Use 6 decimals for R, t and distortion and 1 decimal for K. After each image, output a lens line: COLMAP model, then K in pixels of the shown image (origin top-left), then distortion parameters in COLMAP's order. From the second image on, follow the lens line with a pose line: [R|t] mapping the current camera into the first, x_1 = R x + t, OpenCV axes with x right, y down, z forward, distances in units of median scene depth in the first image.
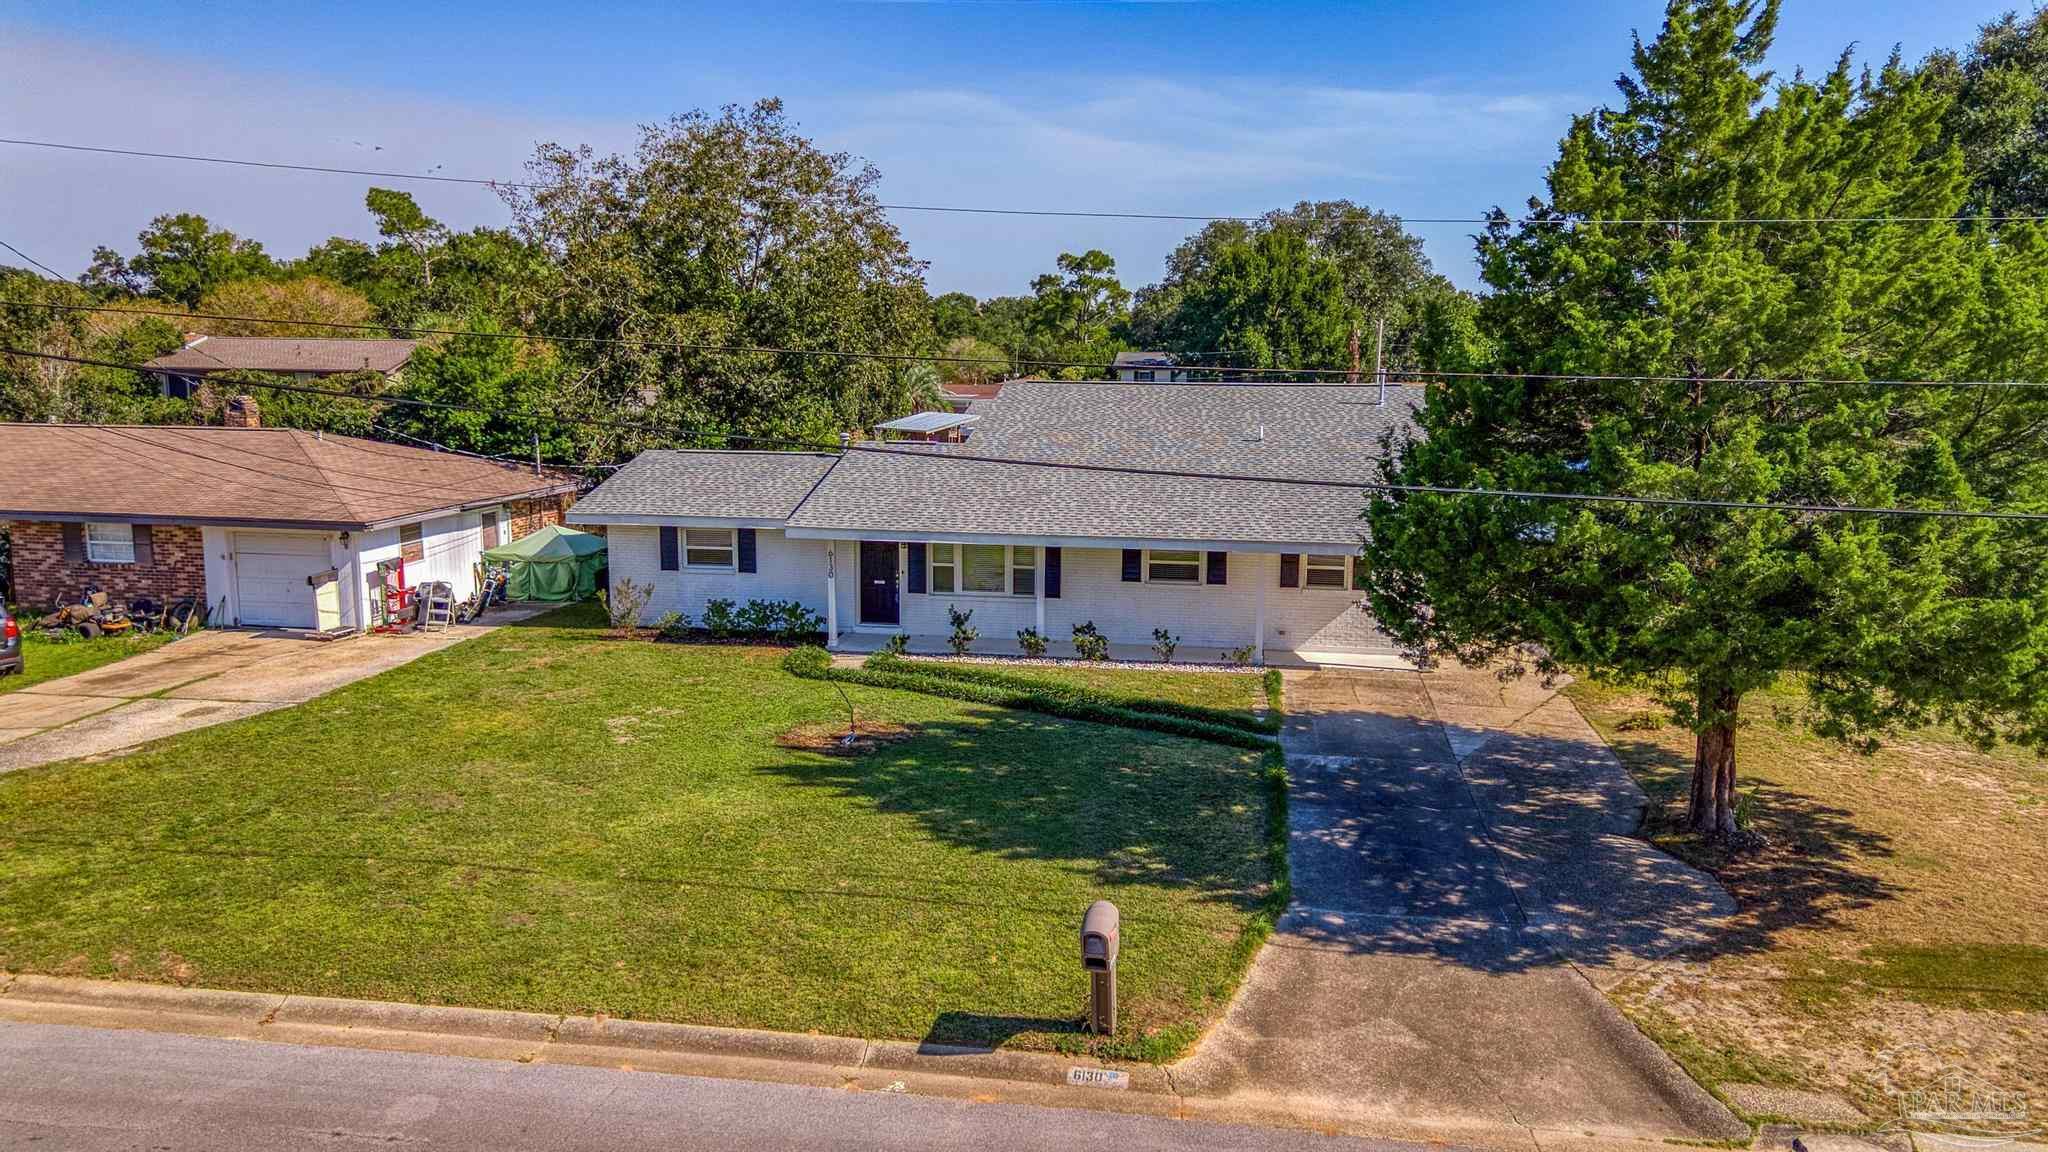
lens RADIAL K [[1441.6, 0, 1024.0], [0, 1441.6, 576.0], [0, 0, 1]] dist [0.062369, -0.057034]
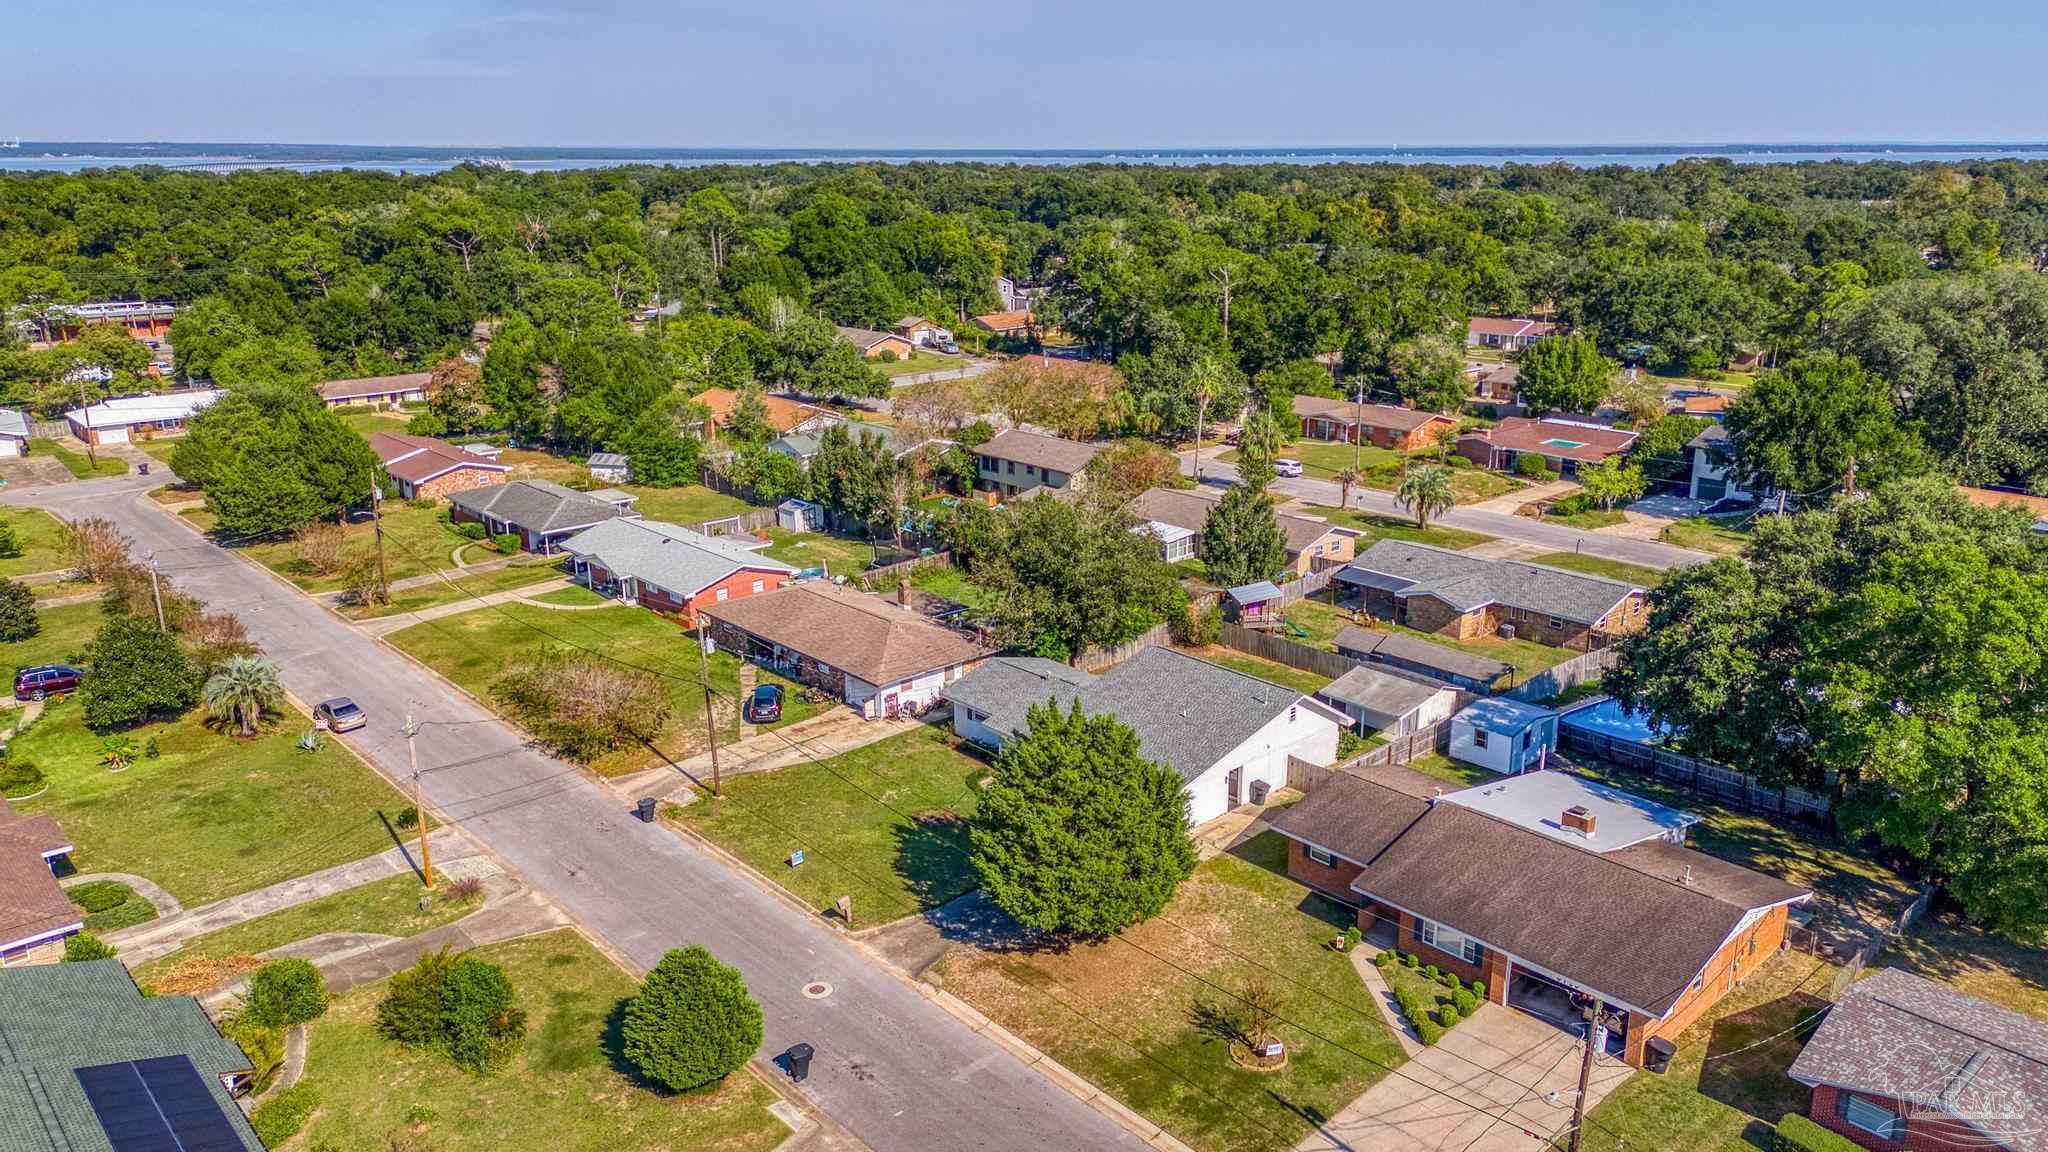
lens RADIAL K [[1441.6, 0, 1024.0], [0, 1441.6, 576.0], [0, 0, 1]] dist [0.062369, -0.057034]
pose [[0.789313, 0.162975, -0.591966, 2.149364], [-0.082595, 0.983549, 0.160652, -1.103934], [0.608410, -0.077911, 0.789789, -1.582877]]
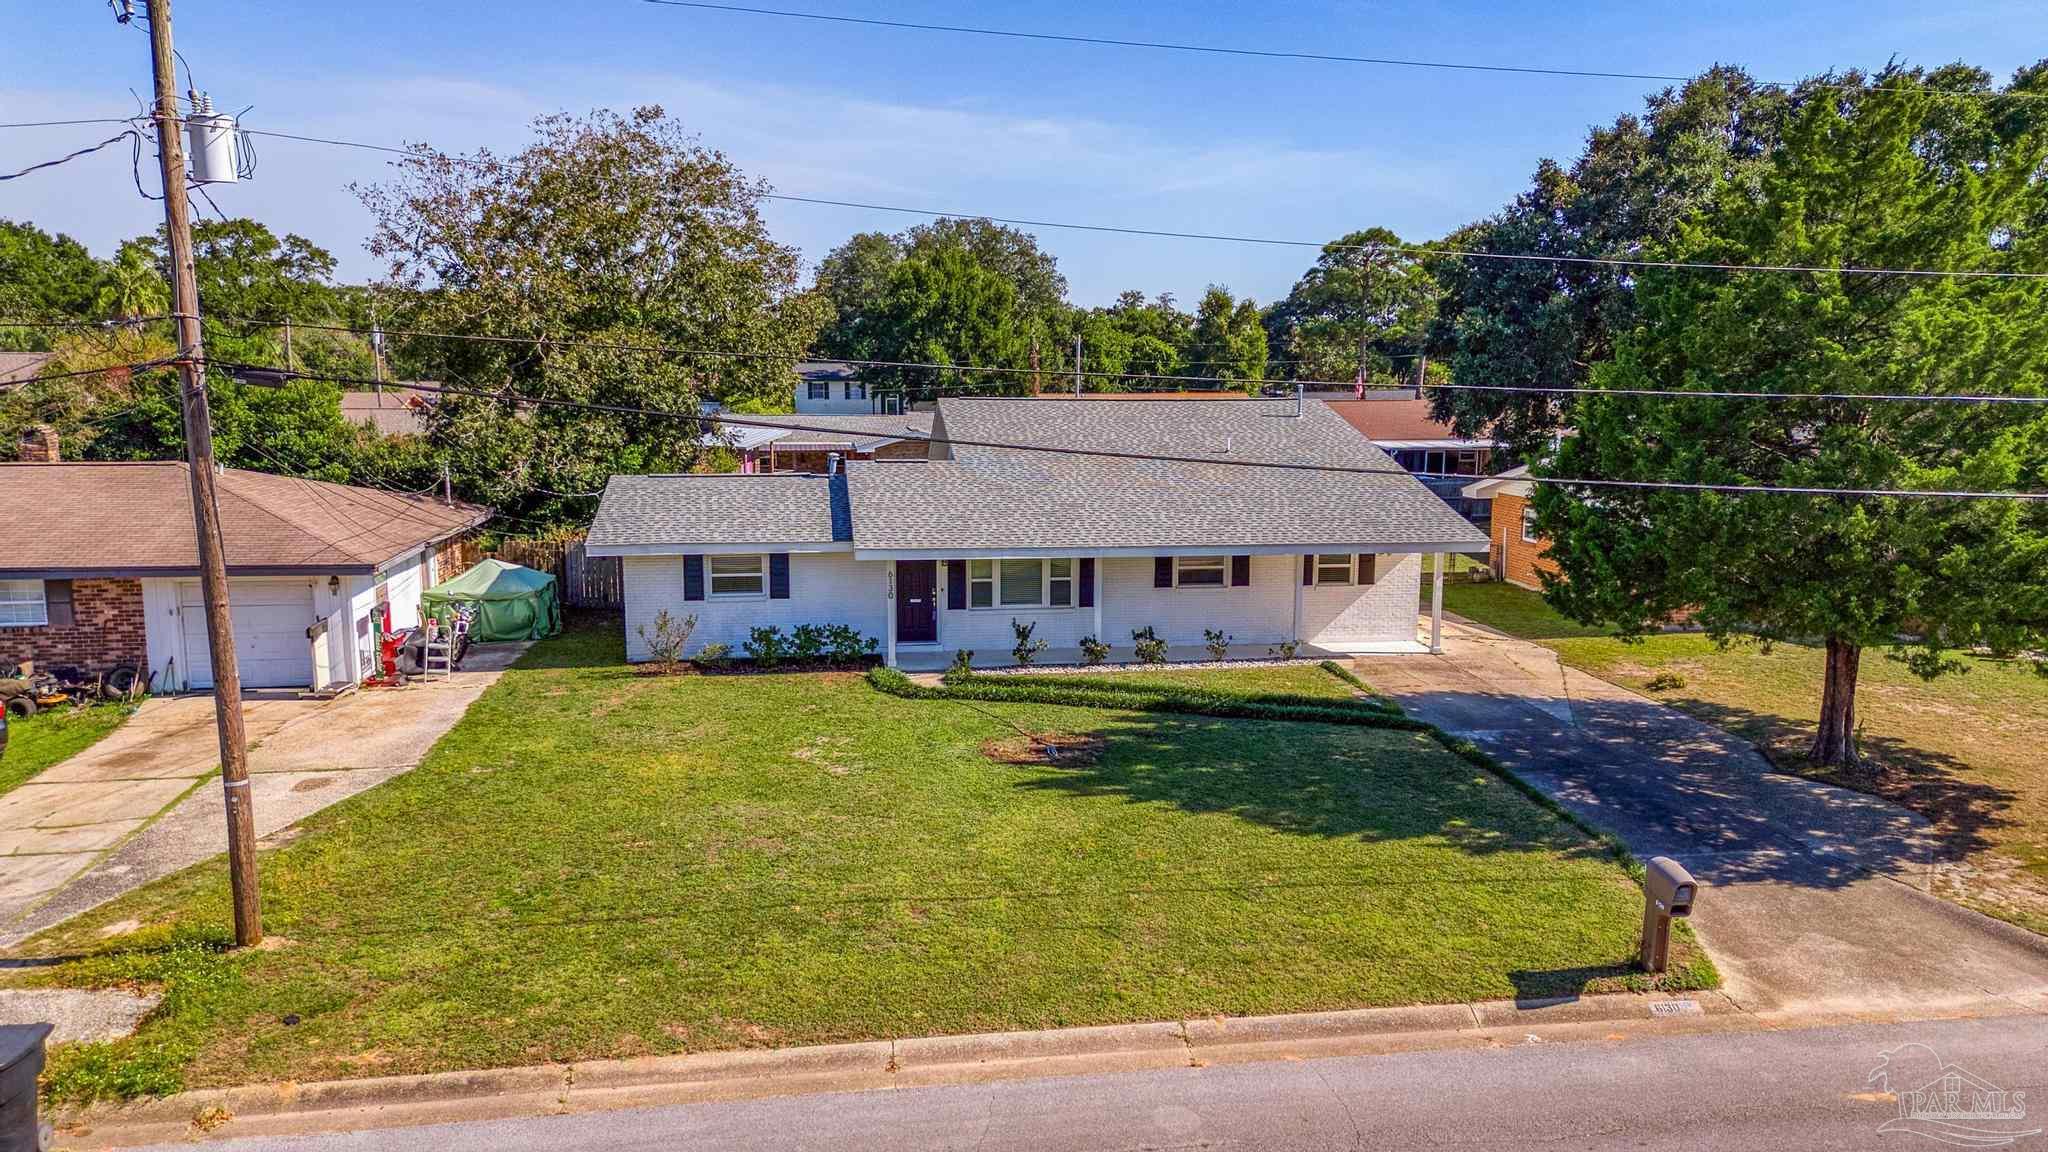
lens RADIAL K [[1441.6, 0, 1024.0], [0, 1441.6, 576.0], [0, 0, 1]] dist [0.062369, -0.057034]
pose [[0.952808, -0.047636, 0.299812, -0.519112], [0.049434, 0.998776, 0.001587, -0.017244], [-0.299521, 0.013309, 0.953997, 0.027404]]
